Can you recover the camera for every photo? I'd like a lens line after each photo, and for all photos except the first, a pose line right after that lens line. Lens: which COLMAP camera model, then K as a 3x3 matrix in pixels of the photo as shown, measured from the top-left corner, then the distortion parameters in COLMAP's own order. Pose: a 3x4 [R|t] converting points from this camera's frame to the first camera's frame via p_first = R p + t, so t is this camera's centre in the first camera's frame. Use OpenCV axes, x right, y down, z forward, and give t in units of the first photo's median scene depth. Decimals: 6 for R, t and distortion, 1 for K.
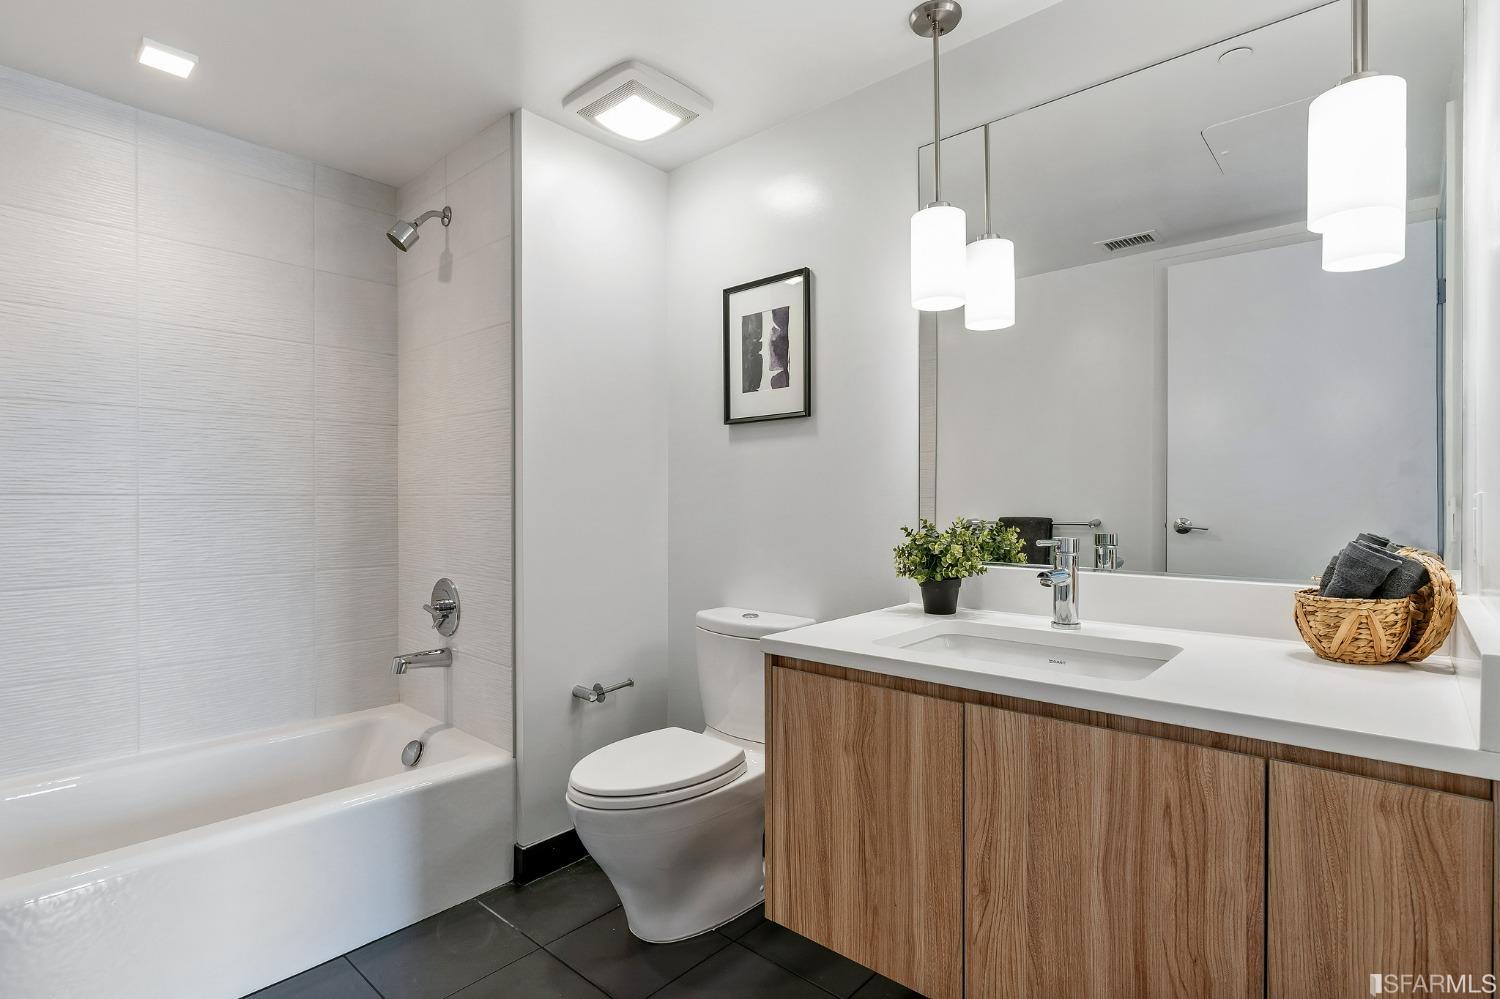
lens RADIAL K [[733.2, 0, 759.6], [0, 733.2, 501.1], [0, 0, 1]] dist [-0.000059, 0.002507]
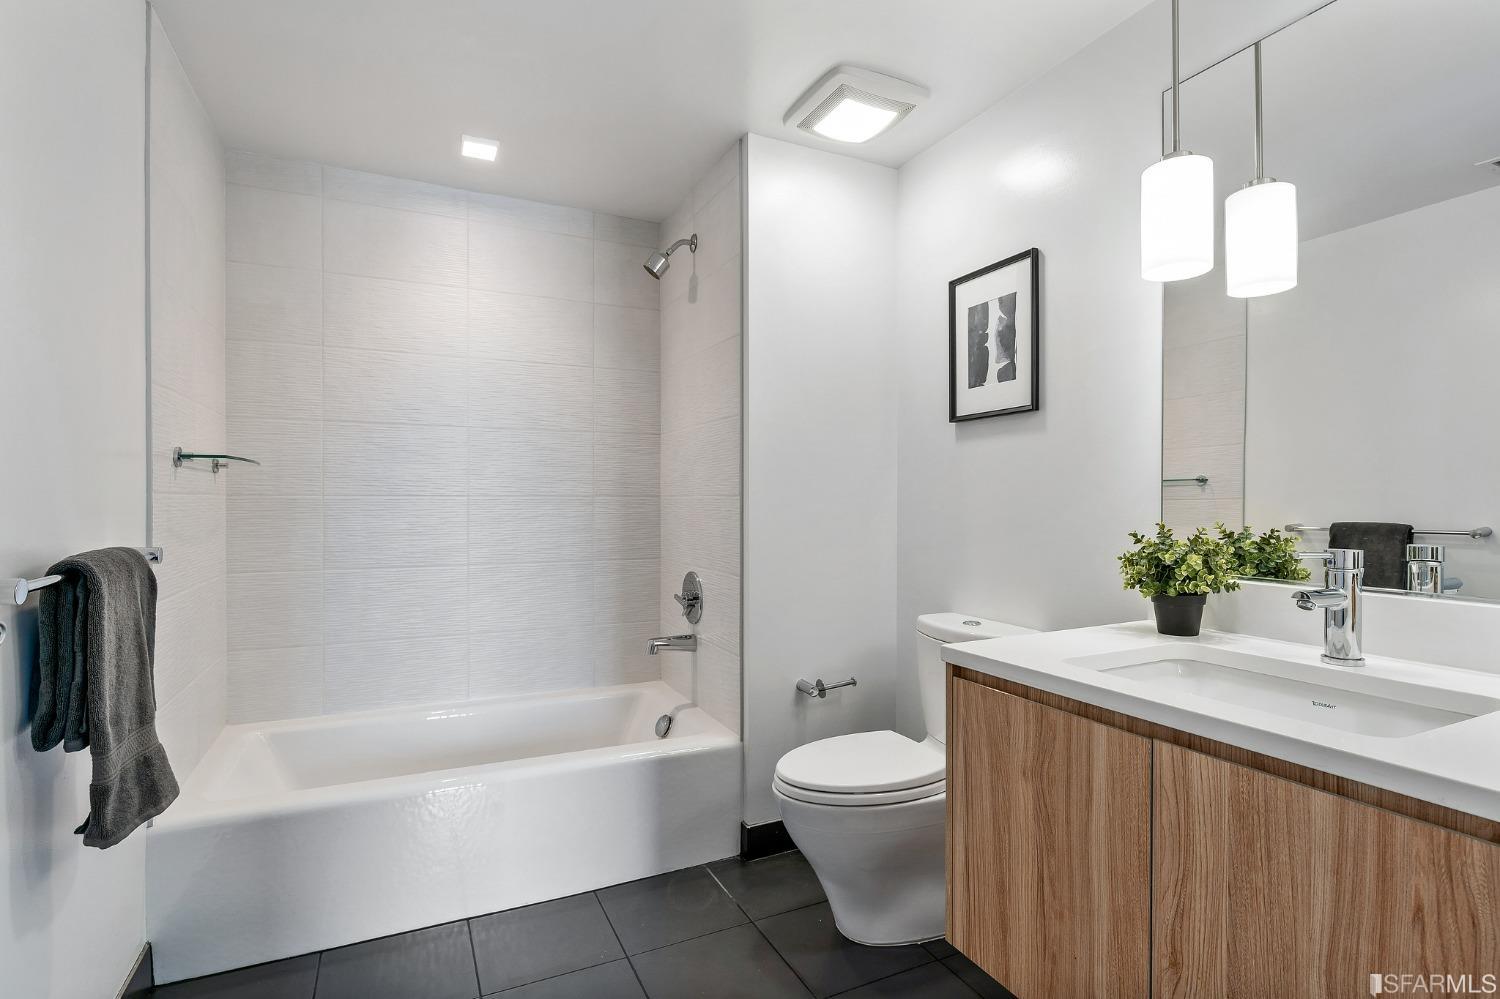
lens RADIAL K [[733.2, 0, 761.9], [0, 733.2, 504.4], [0, 0, 1]] dist [-0.000059, 0.002507]
pose [[0.925393, 0.003846, -0.378989, 0.105395], [-0.002413, 0.999988, 0.004255, -0.000759], [0.379001, -0.003023, 0.925391, 0.021962]]
